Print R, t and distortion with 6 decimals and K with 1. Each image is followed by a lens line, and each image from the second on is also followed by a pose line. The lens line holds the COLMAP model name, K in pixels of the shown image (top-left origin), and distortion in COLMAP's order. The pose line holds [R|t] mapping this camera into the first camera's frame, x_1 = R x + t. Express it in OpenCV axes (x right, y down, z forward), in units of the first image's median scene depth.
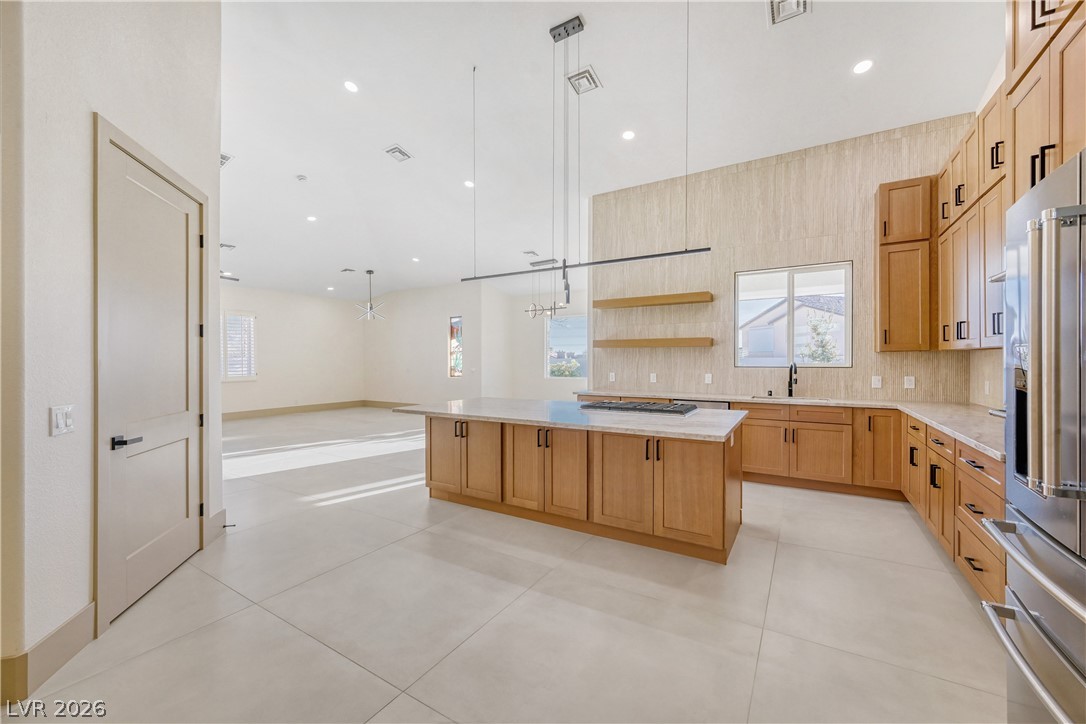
lens RADIAL K [[426.0, 0, 543.0], [0, 426.0, 362.0], [0, 0, 1]] dist [0.000140, 0.000144]
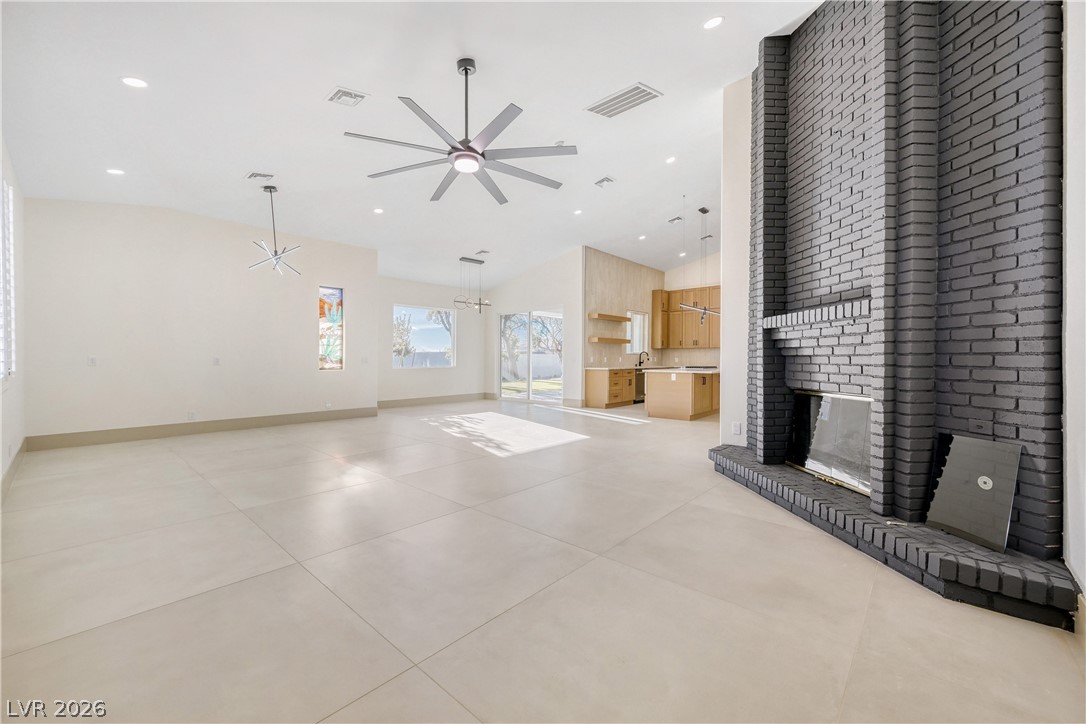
lens RADIAL K [[426.0, 0, 543.0], [0, 426.0, 362.0], [0, 0, 1]] dist [0.000140, 0.000144]
pose [[0.183916, -0.007220, 0.982915, -2.210209], [0.002350, 0.999973, 0.006906, 0.046848], [-0.982939, 0.001040, 0.183928, 1.288635]]
